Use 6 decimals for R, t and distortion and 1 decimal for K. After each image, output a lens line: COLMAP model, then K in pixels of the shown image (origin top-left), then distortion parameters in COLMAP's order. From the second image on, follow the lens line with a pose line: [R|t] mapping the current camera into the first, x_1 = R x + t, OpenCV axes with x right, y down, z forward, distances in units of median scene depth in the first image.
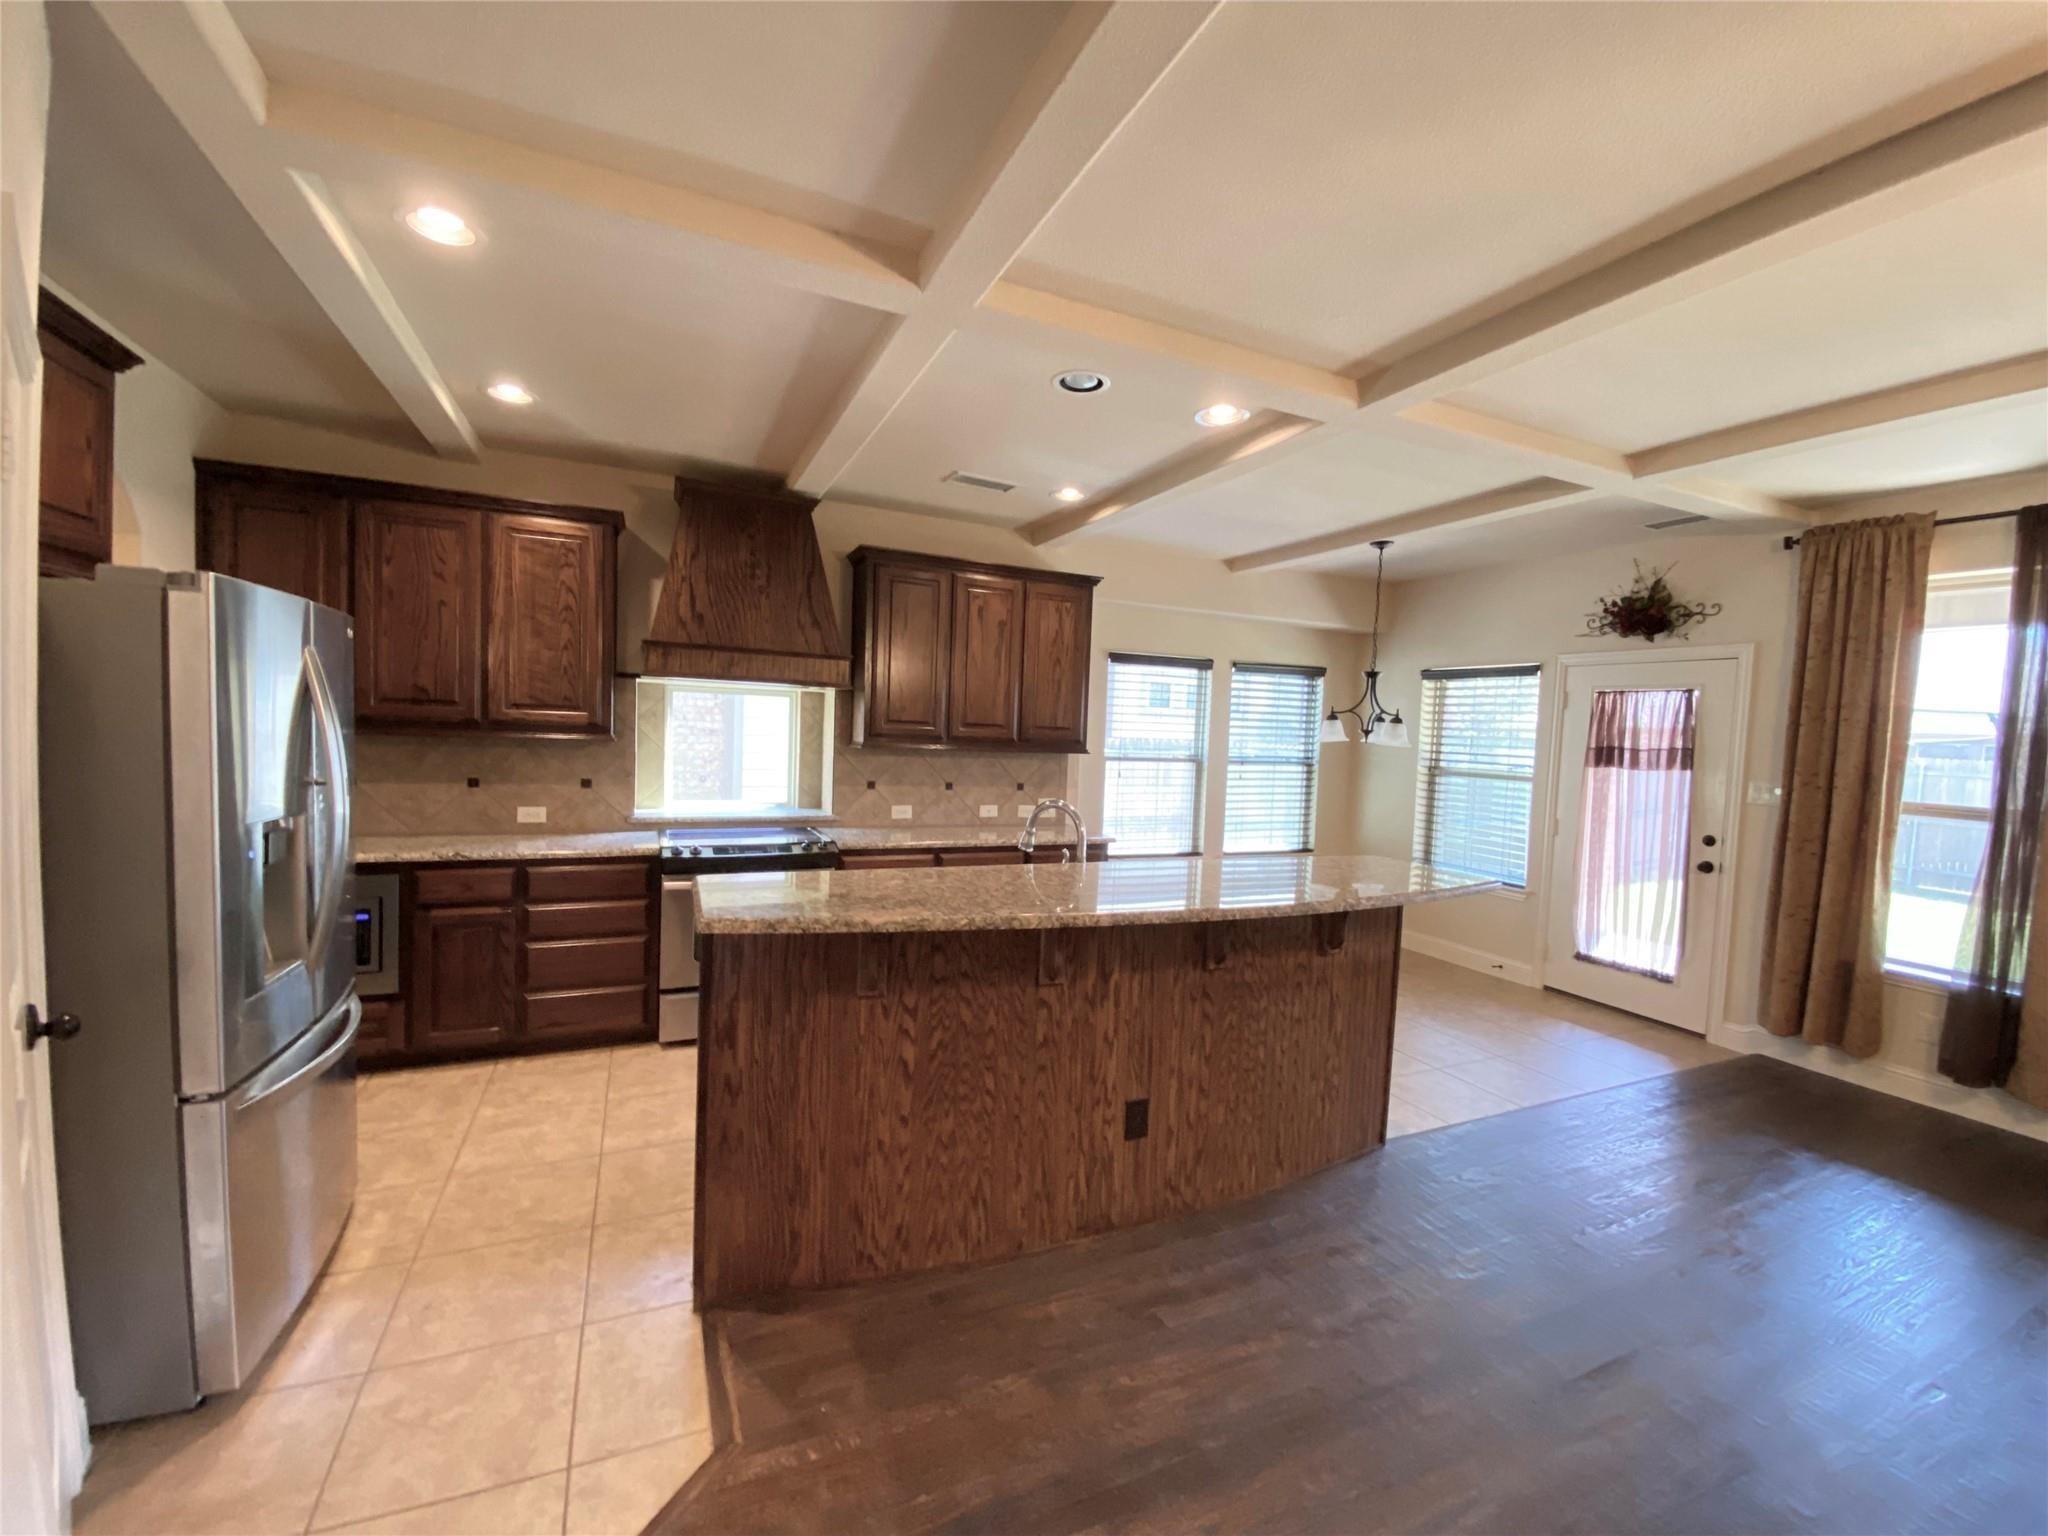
lens RADIAL K [[835.5, 0, 1033.4], [0, 835.5, 771.0], [0, 0, 1]] dist [0.012841, -0.017830]
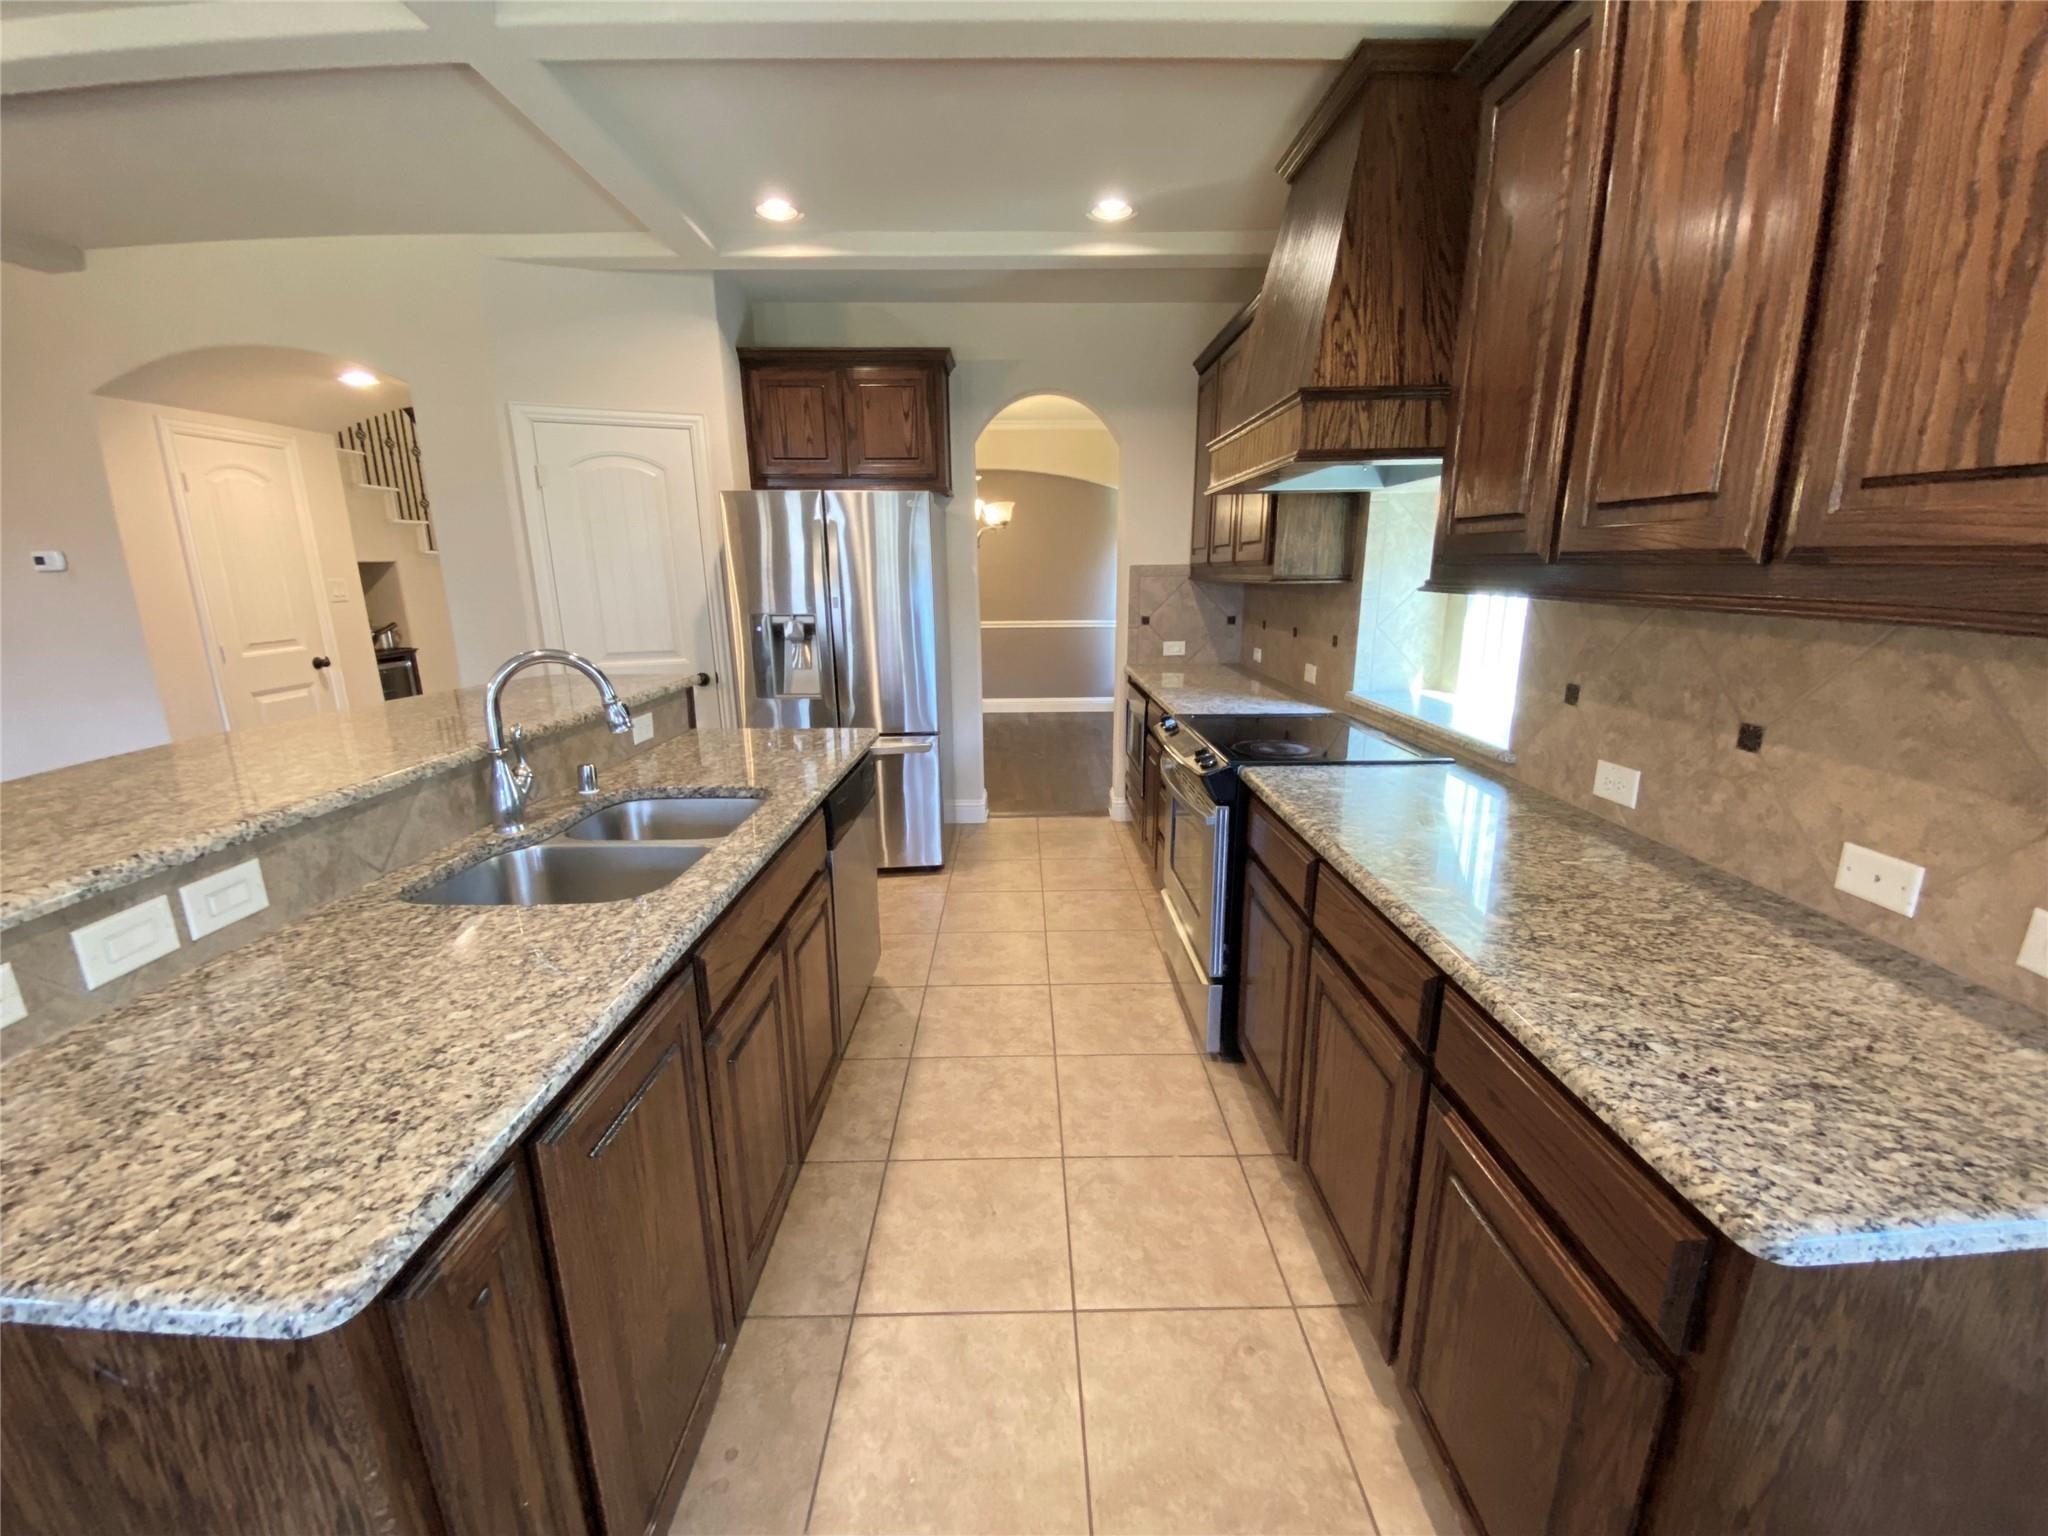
lens RADIAL K [[835.5, 0, 1033.4], [0, 835.5, 771.0], [0, 0, 1]] dist [0.012841, -0.017830]
pose [[-0.401895, 0.181079, -0.897603, 0.254405], [-0.060308, 0.972889, 0.223269, -0.019797], [0.913698, 0.143863, -0.380079, 0.895689]]
